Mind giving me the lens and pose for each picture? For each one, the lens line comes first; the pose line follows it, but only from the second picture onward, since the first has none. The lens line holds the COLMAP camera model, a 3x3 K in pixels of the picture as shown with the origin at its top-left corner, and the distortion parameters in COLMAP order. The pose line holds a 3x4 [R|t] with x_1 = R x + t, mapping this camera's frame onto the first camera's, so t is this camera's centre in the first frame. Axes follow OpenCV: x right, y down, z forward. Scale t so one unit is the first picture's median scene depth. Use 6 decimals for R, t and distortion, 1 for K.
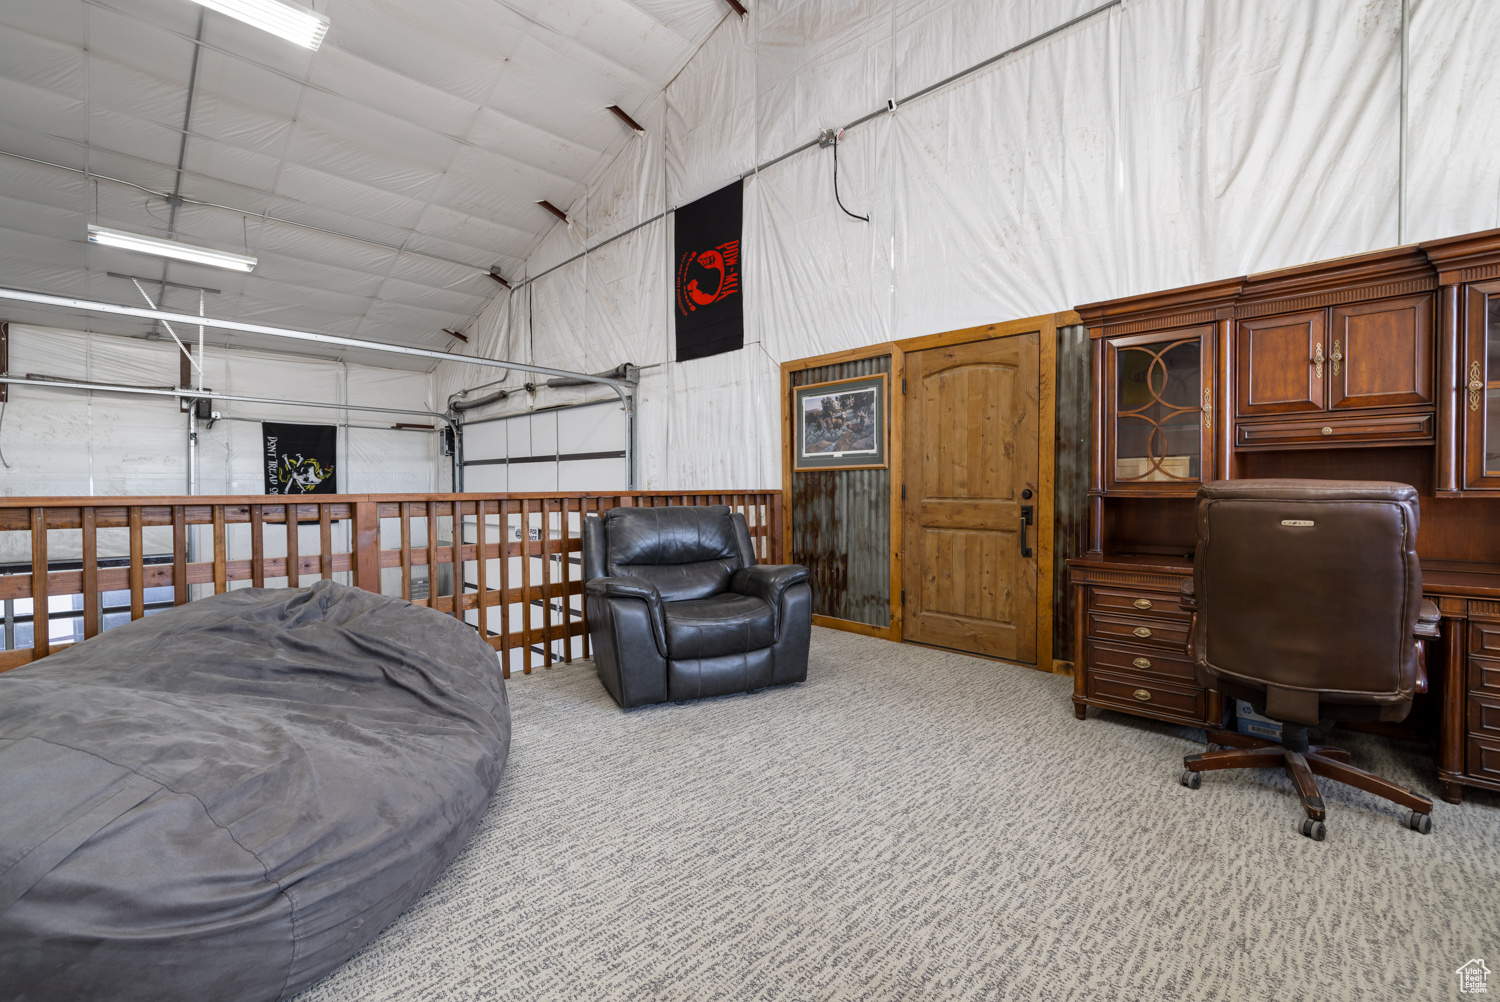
lens RADIAL K [[654.5, 0, 746.3], [0, 654.5, 493.8], [0, 0, 1]] dist [0.013152, -0.000444]
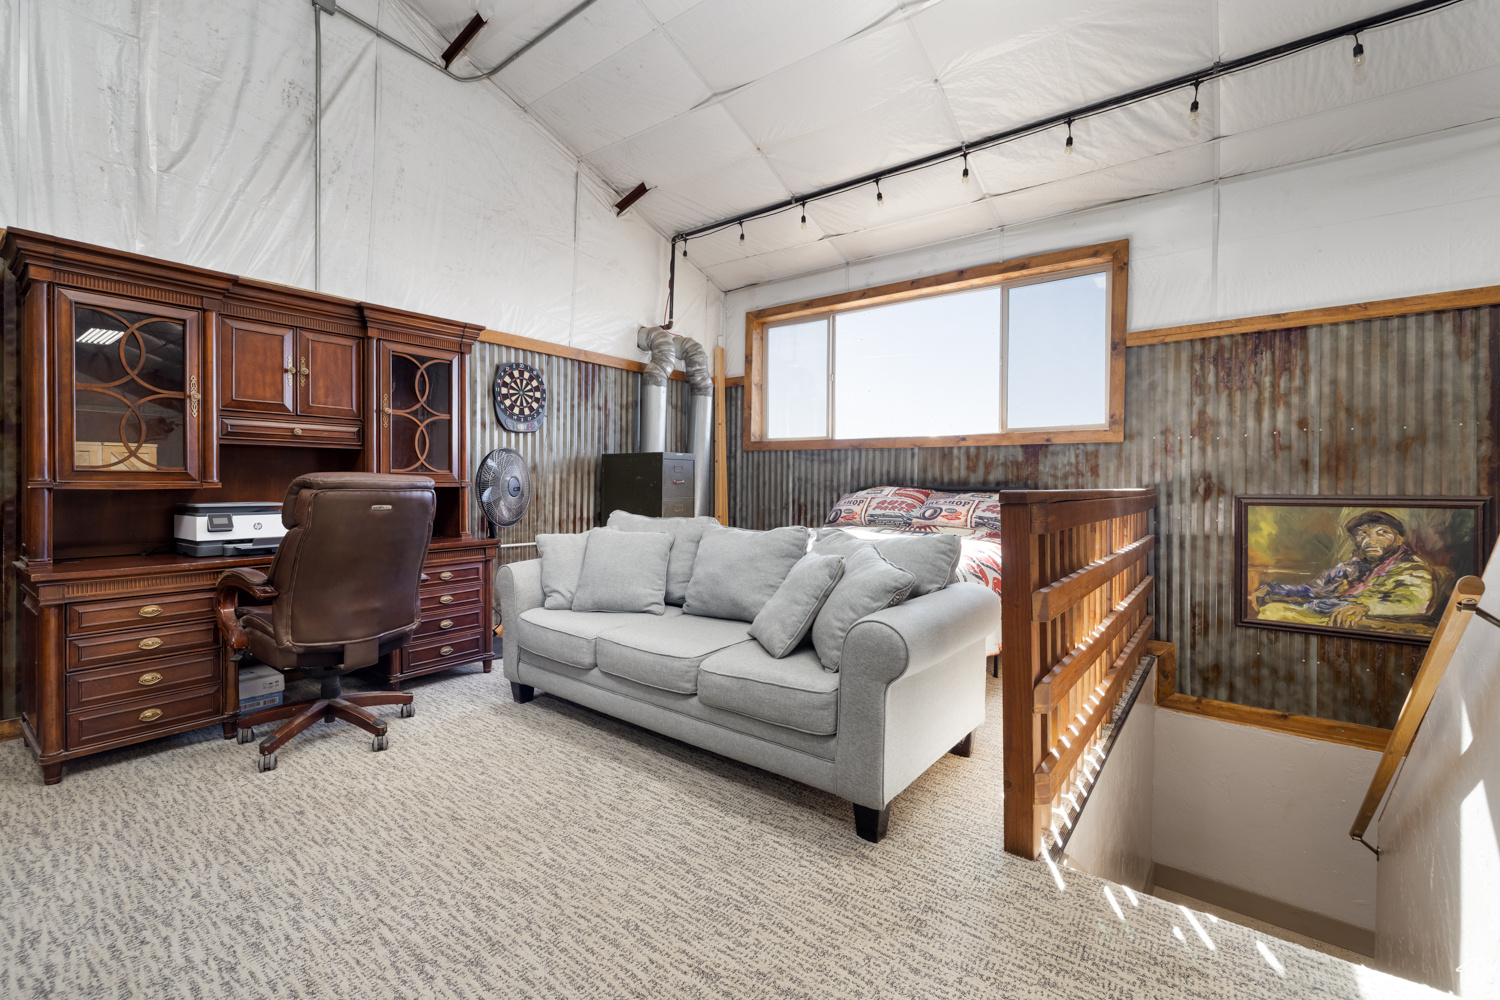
lens RADIAL K [[644.6, 0, 751.7], [0, 644.6, 485.2], [0, 0, 1]] dist [-0.001499, 0.000182]
pose [[-0.125843, -0.001199, 0.992049, -0.366986], [0.004316, 0.999989, 0.001756, 0.002494], [-0.992041, 0.004502, -0.125836, 0.334180]]
